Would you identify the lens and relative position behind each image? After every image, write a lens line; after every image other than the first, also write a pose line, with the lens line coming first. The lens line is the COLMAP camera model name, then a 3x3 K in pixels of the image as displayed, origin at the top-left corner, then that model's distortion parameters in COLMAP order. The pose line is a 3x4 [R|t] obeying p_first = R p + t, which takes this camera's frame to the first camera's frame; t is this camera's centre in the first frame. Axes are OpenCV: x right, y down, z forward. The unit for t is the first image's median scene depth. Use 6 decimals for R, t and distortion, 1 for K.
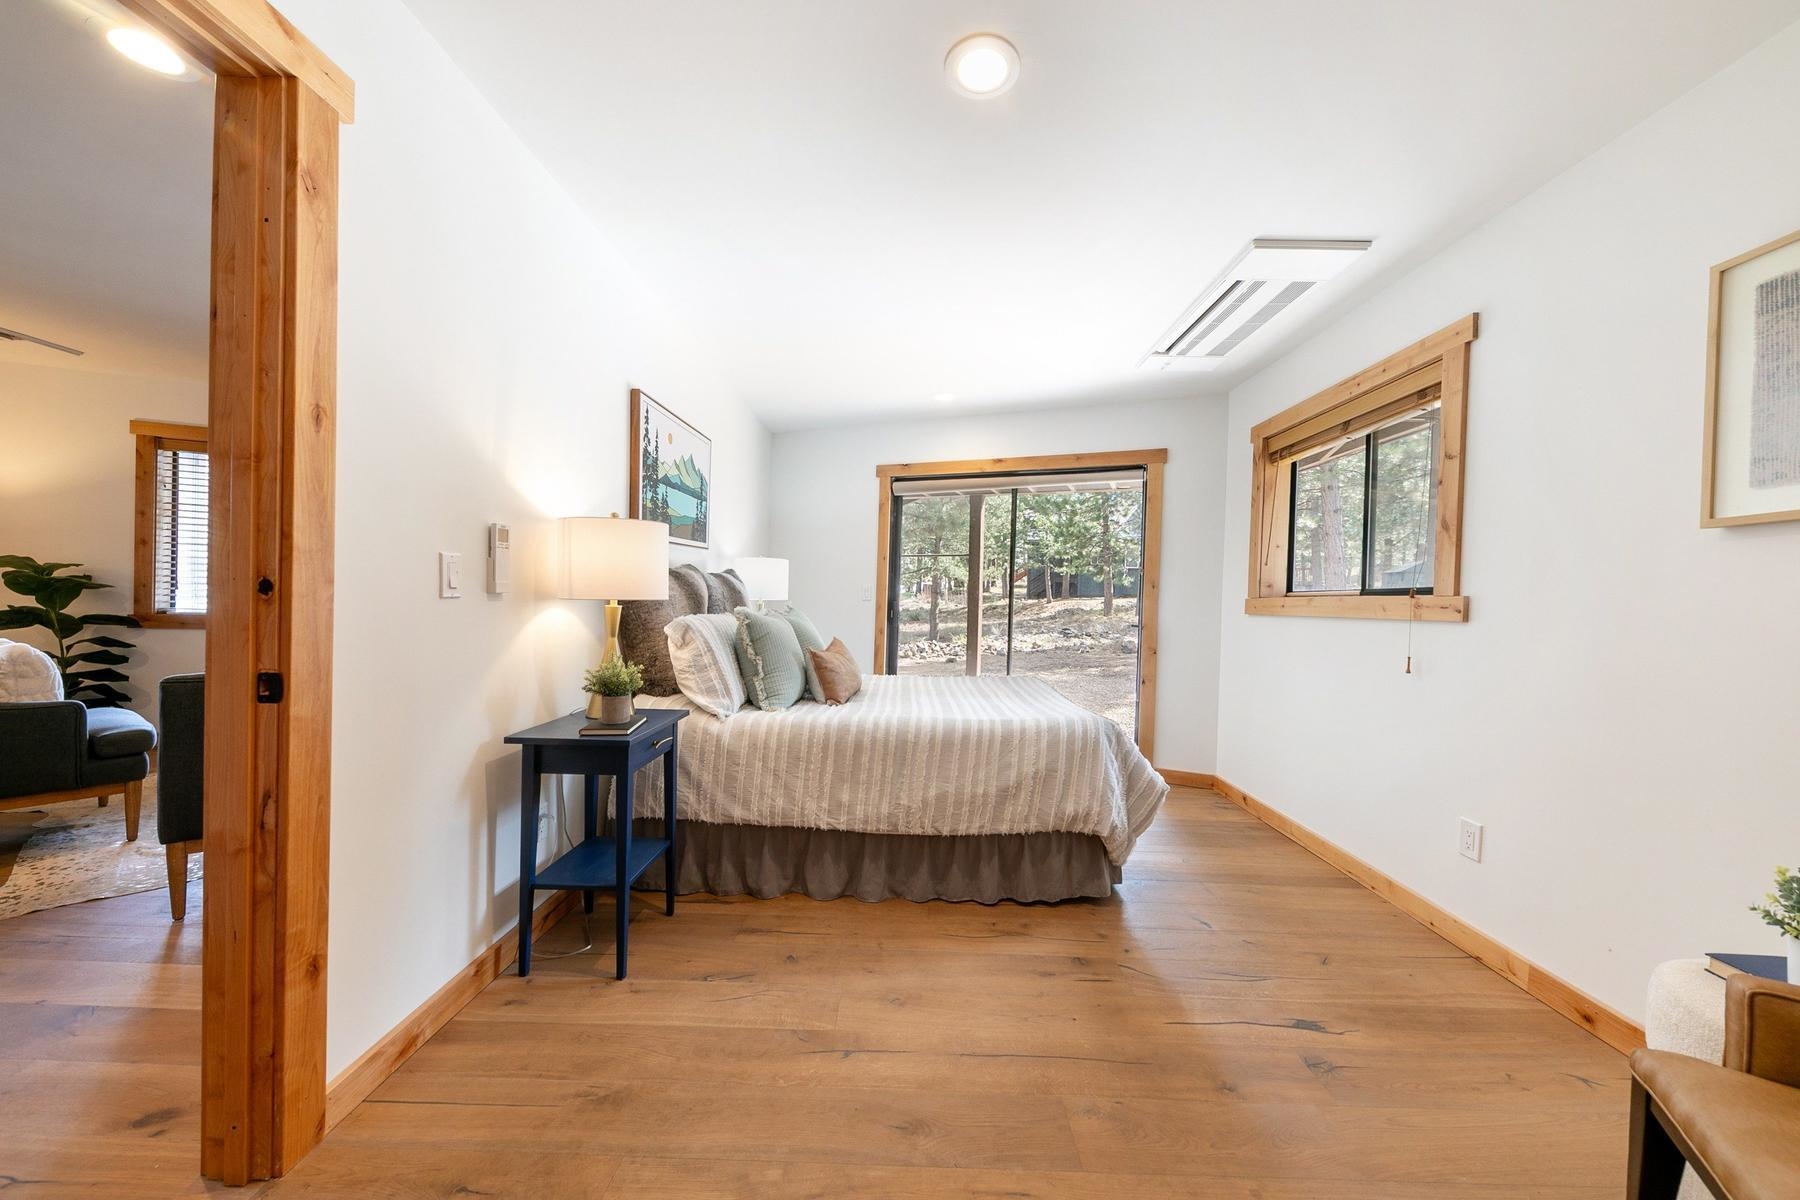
lens RADIAL K [[630.2, 0, 905.1], [0, 630.2, 611.0], [0, 0, 1]] dist [0.000606, -0.000124]
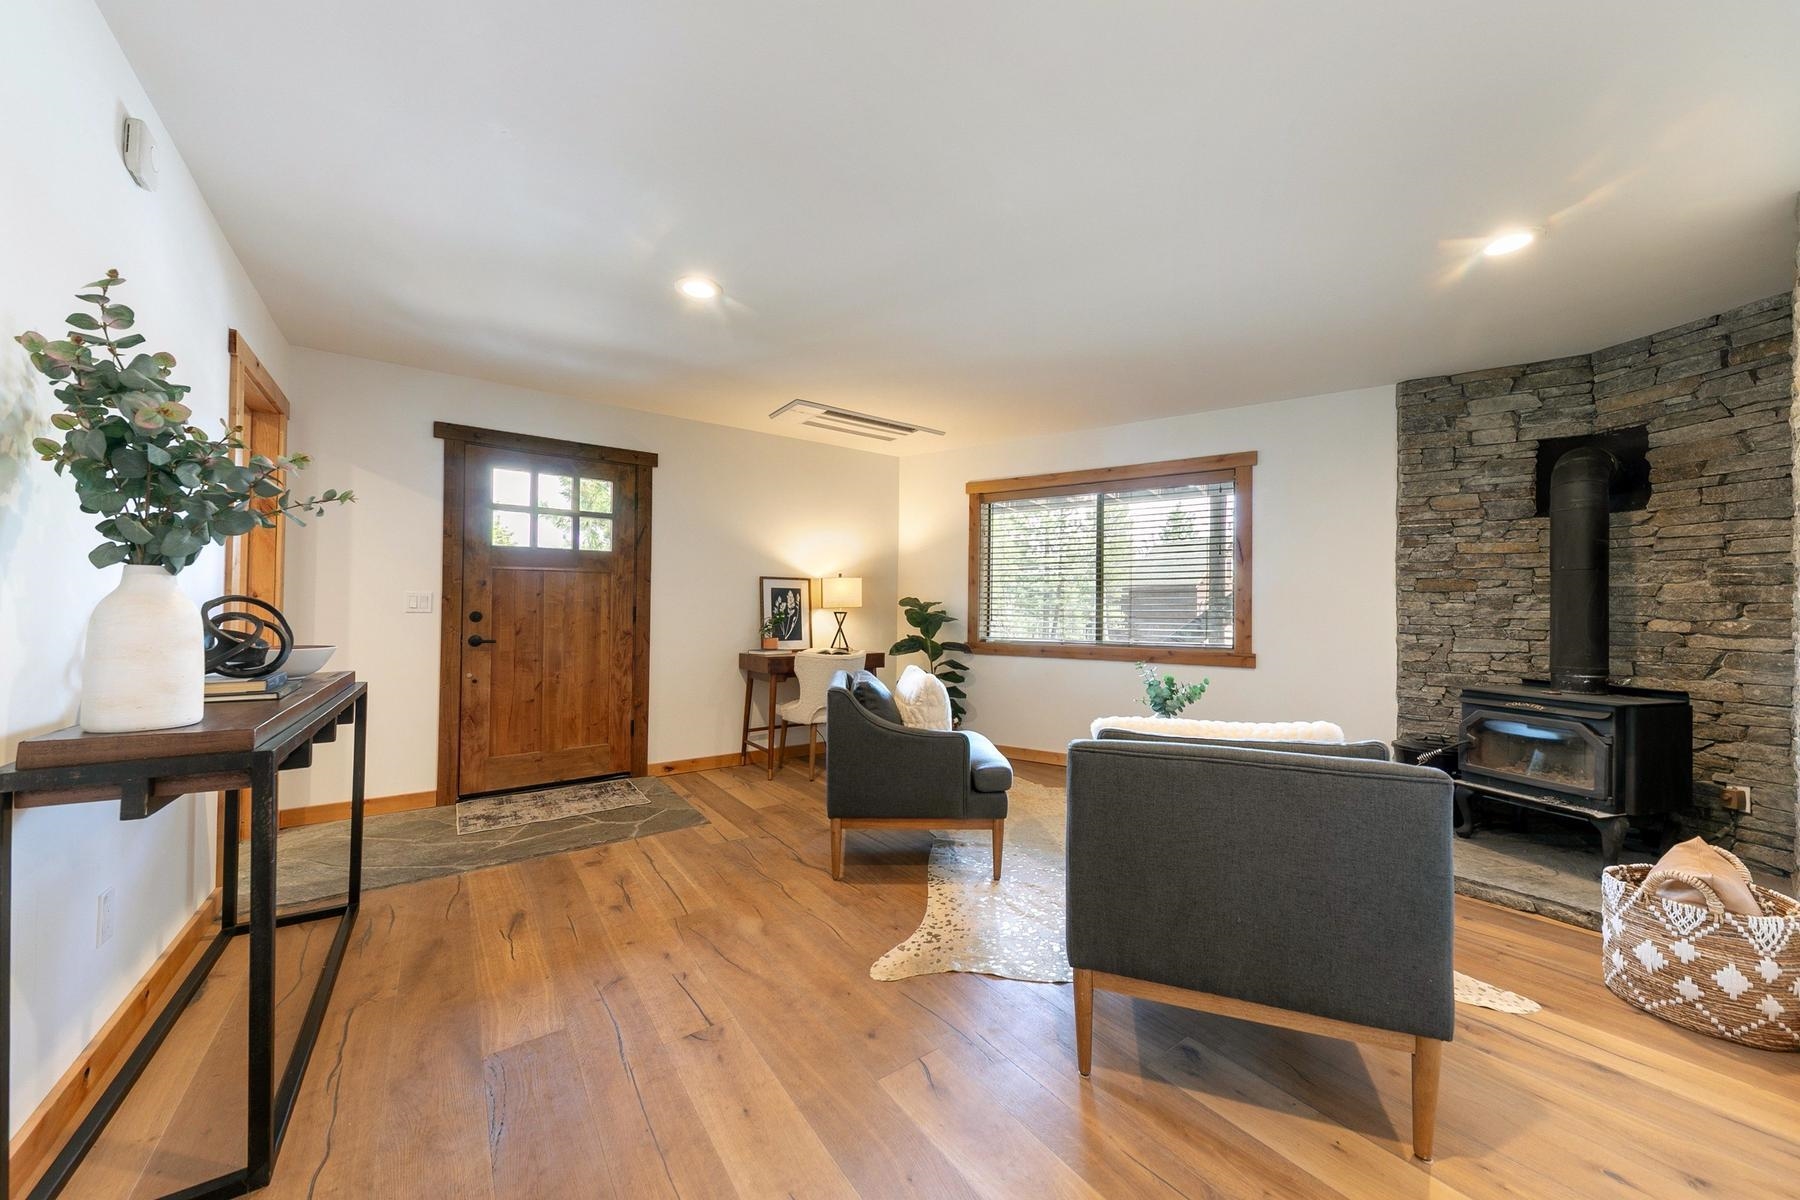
lens RADIAL K [[618.8, 0, 908.1], [0, 618.8, 609.6], [0, 0, 1]] dist [0.000784, -0.000033]
pose [[0.601801, -0.027032, -0.798189, -0.368285], [-0.005051, 0.999278, -0.037651, -0.012794], [0.798630, 0.026690, 0.601230, 0.208608]]
